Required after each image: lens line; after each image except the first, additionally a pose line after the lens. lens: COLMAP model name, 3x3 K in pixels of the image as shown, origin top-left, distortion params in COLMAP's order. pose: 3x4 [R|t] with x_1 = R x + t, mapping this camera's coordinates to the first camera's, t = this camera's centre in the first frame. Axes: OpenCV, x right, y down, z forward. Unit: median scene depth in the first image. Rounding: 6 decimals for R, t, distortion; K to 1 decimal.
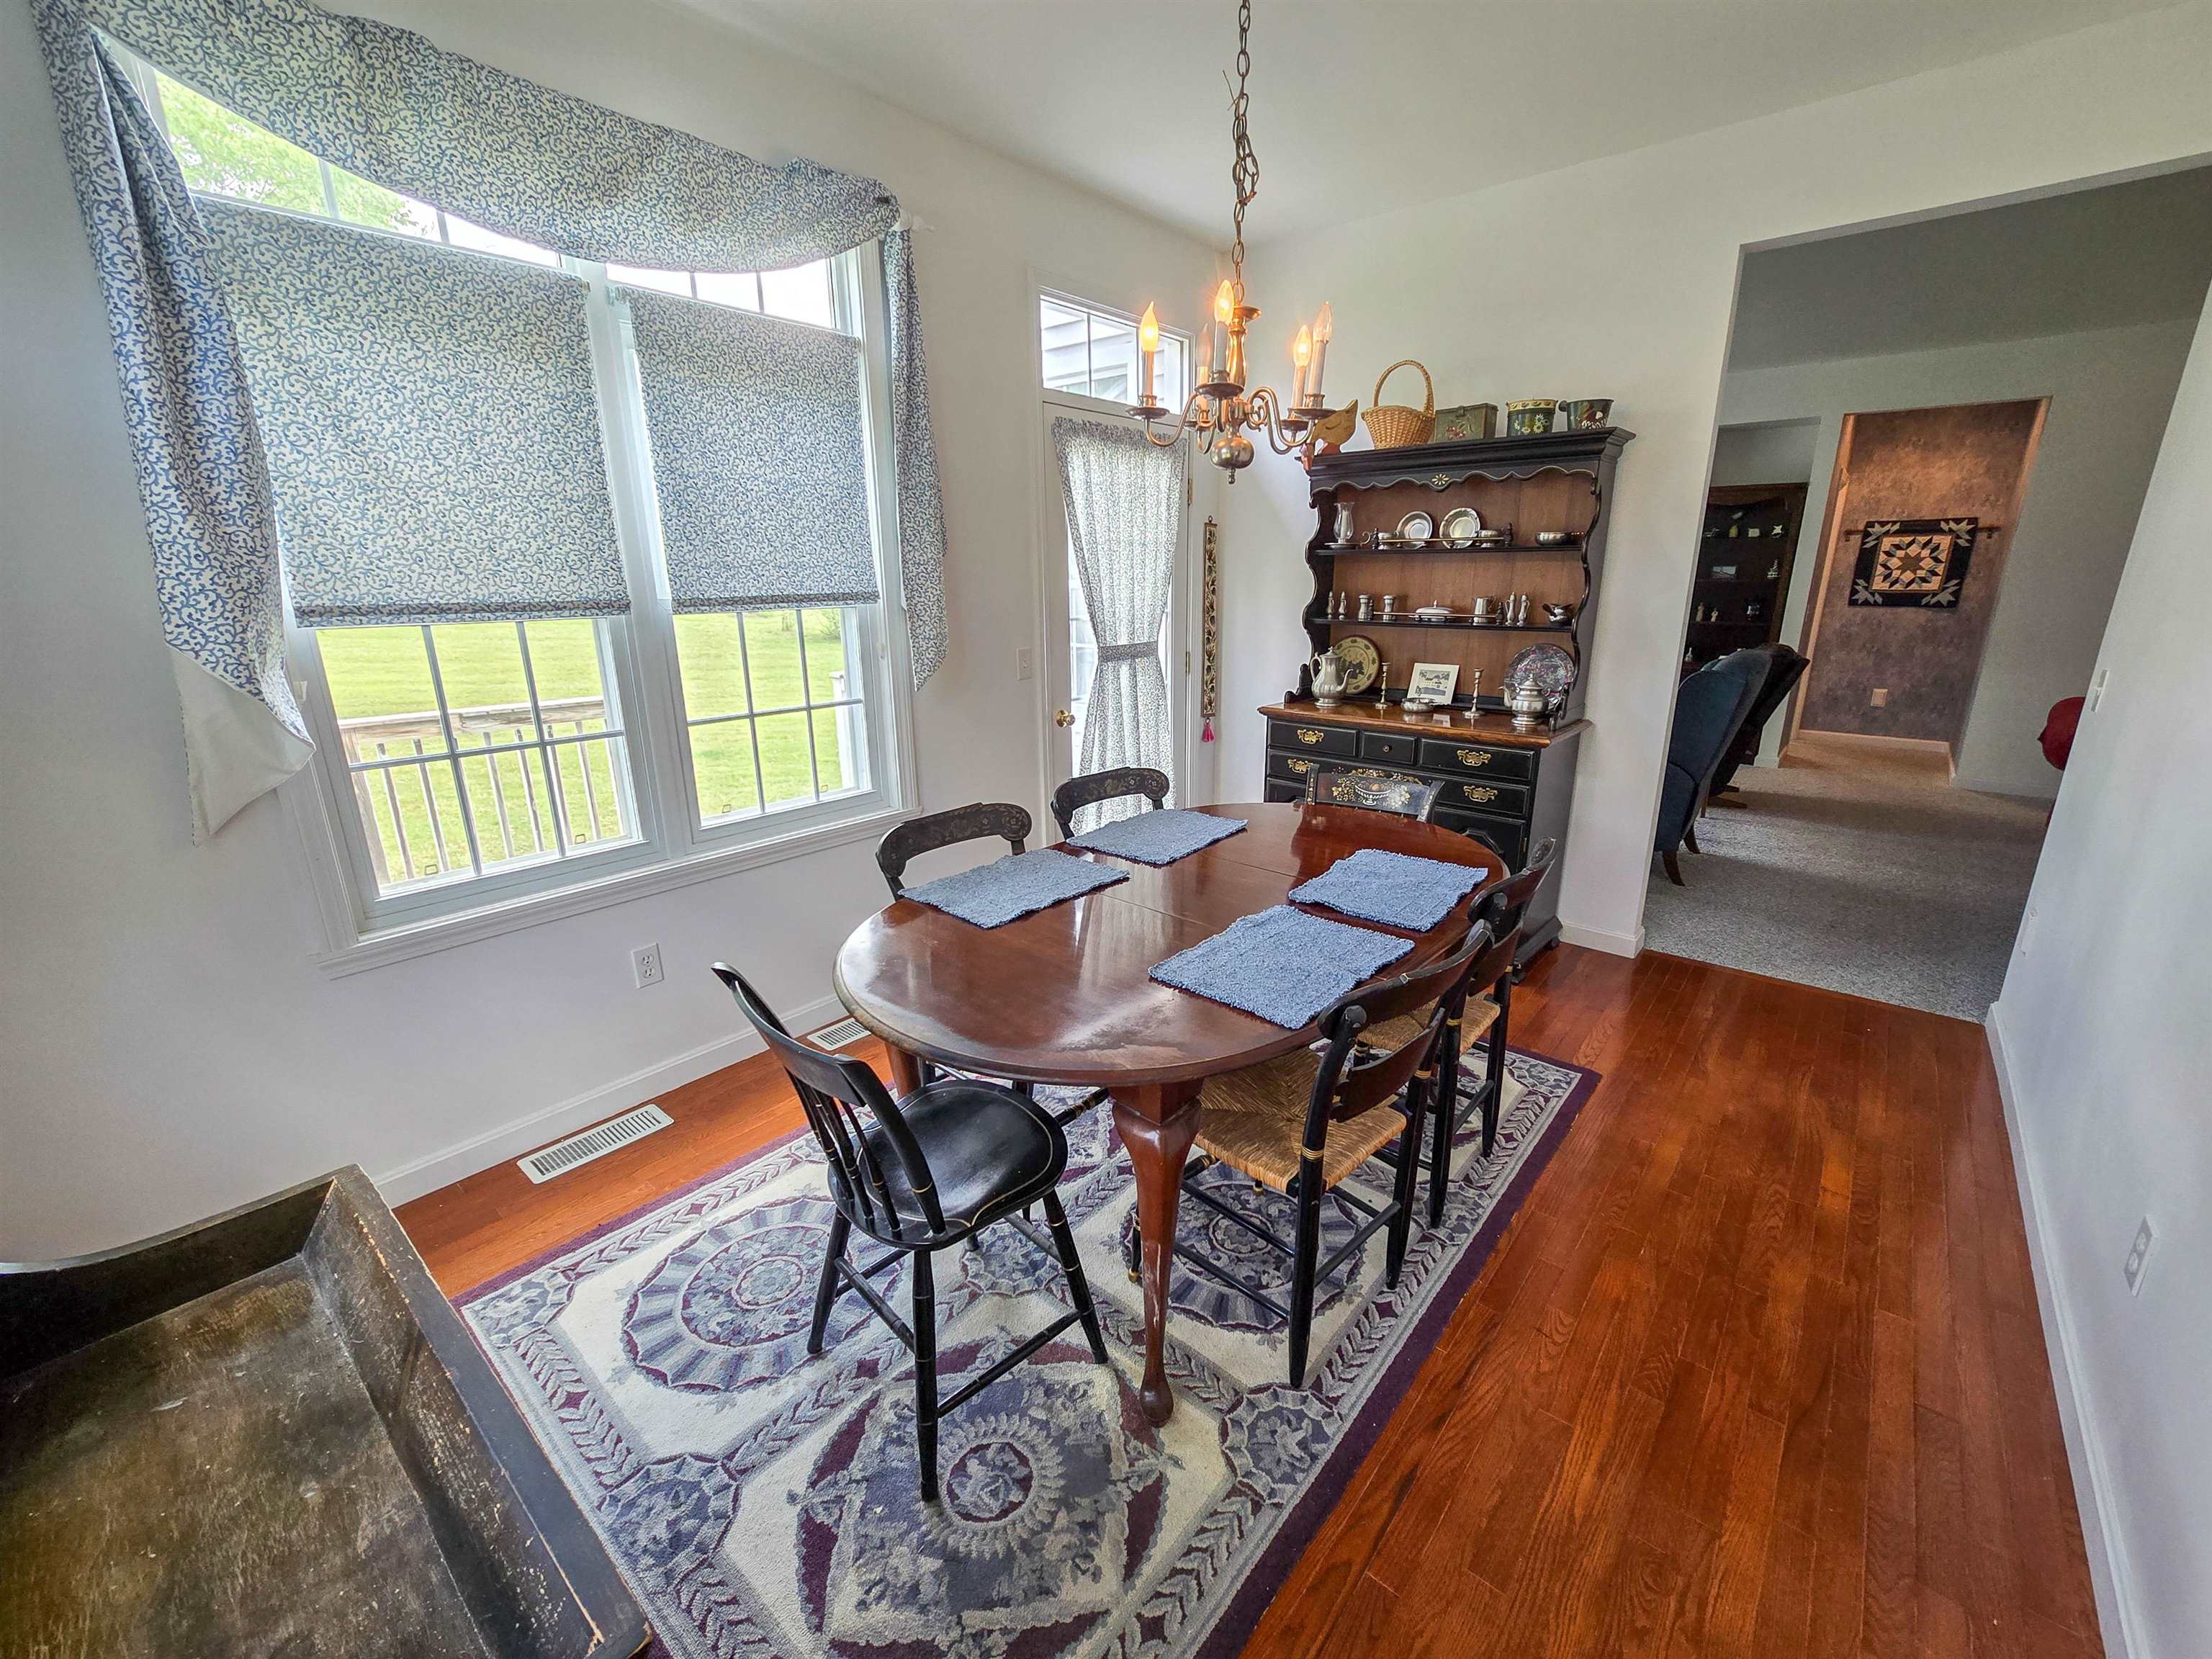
lens RADIAL K [[905.0, 0, 1142.4], [0, 905.0, 831.8], [0, 0, 1]] dist [-0.006326, 0.001606]
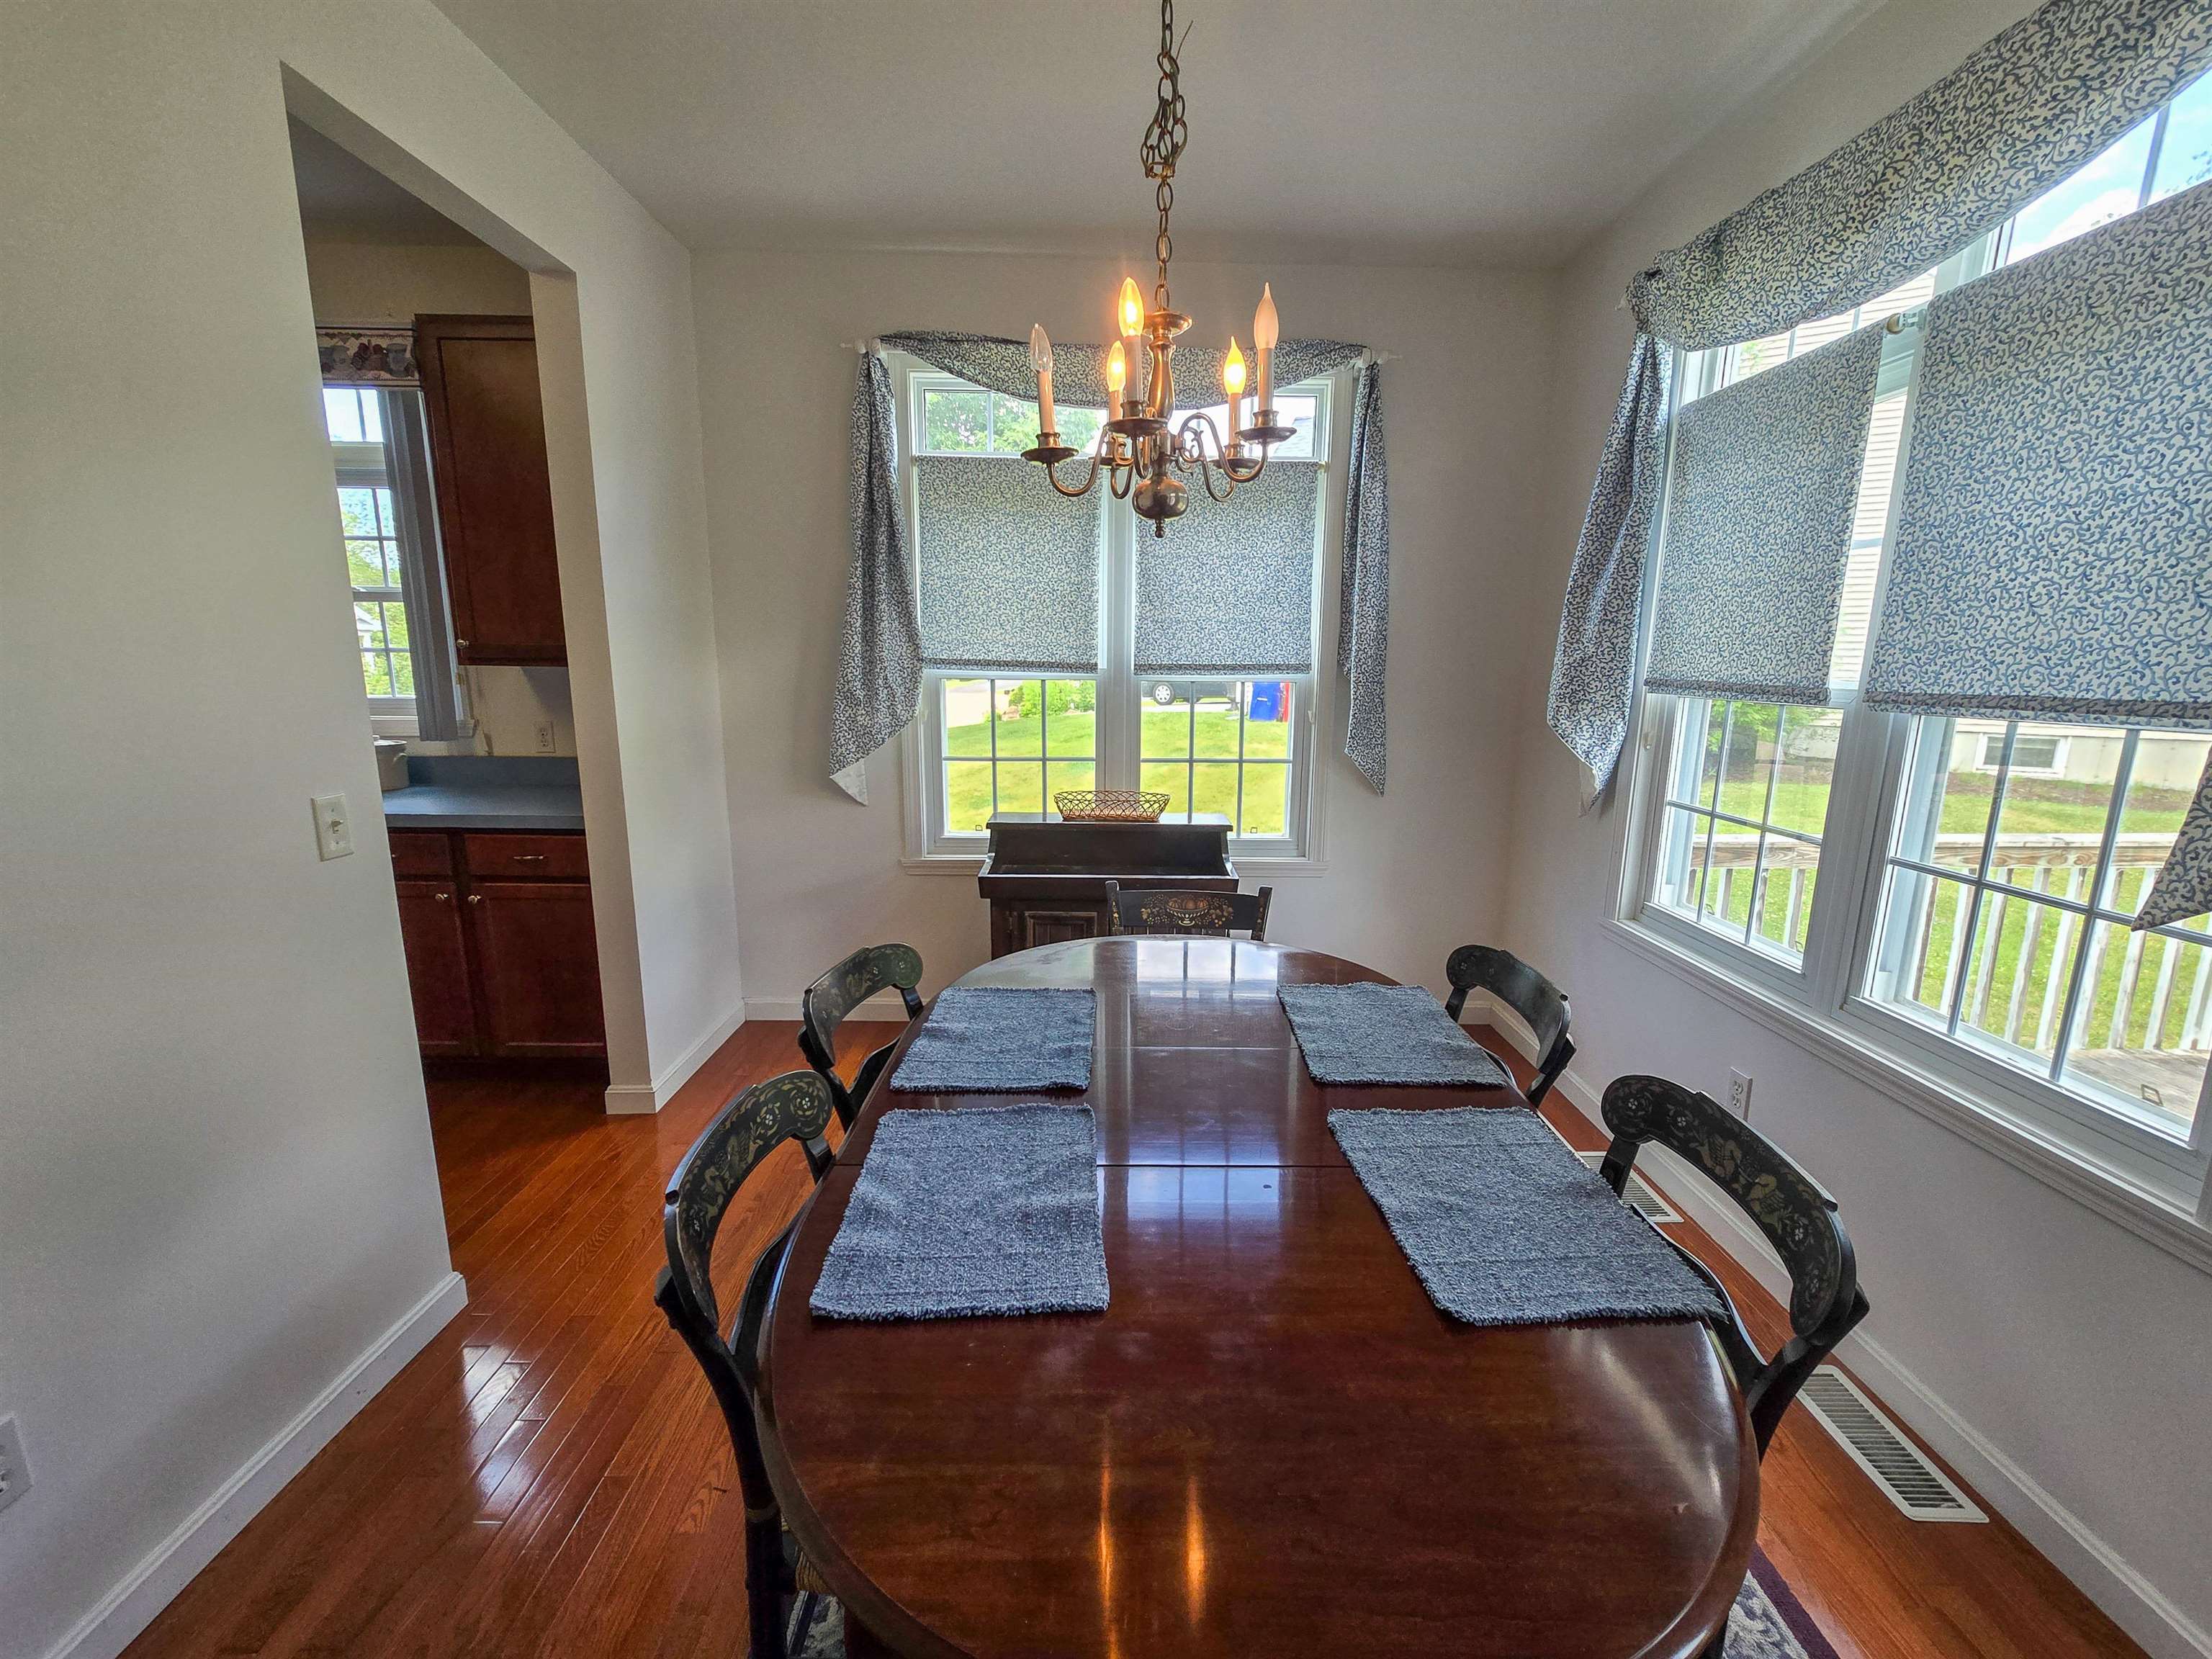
lens RADIAL K [[905.0, 0, 1107.9], [0, 905.0, 833.4], [0, 0, 1]] dist [-0.006326, 0.001606]
pose [[-0.774367, 0.111946, -0.622754, 0.157951], [-0.189751, 0.897839, 0.397341, -0.111354], [0.603614, 0.425856, -0.674015, 0.396445]]
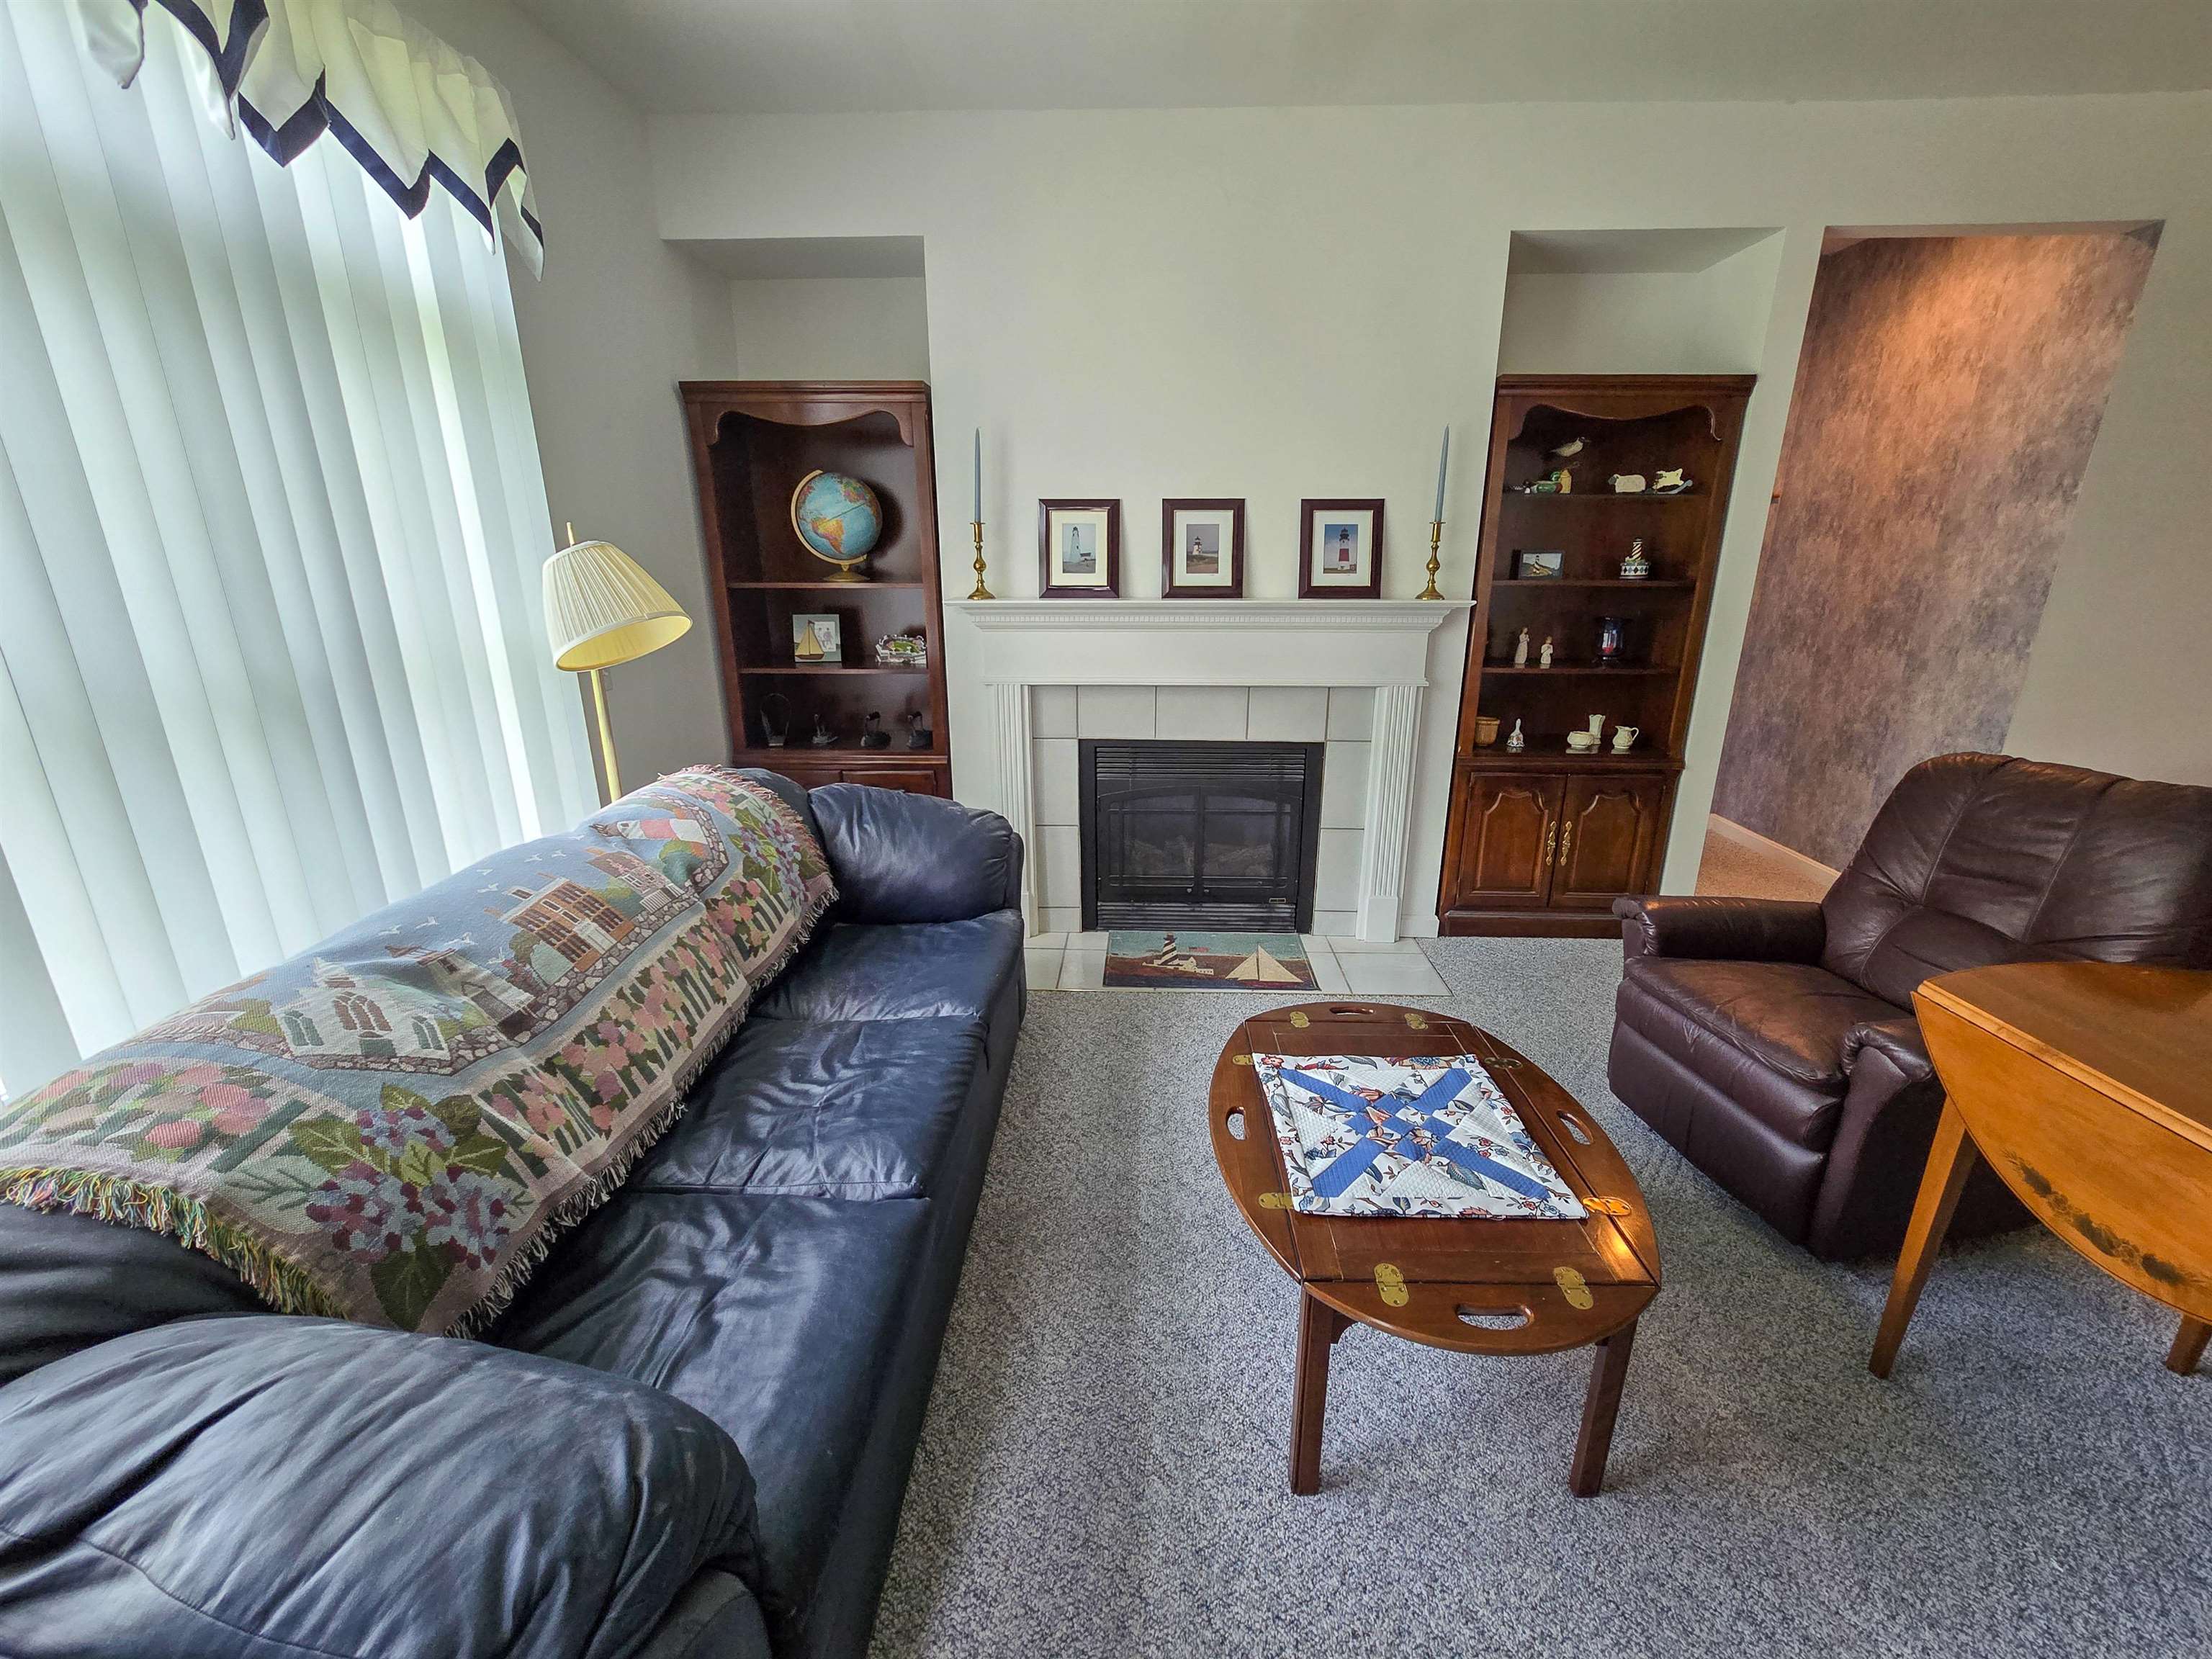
lens RADIAL K [[905.0, 0, 1118.3], [0, 905.0, 835.0], [0, 0, 1]] dist [-0.006326, 0.001606]
pose [[0.794351, -0.177658, 0.580899, 0.153368], [0.169369, 0.983129, 0.069069, -0.205089], [-0.583369, 0.043521, 0.811040, 0.700526]]
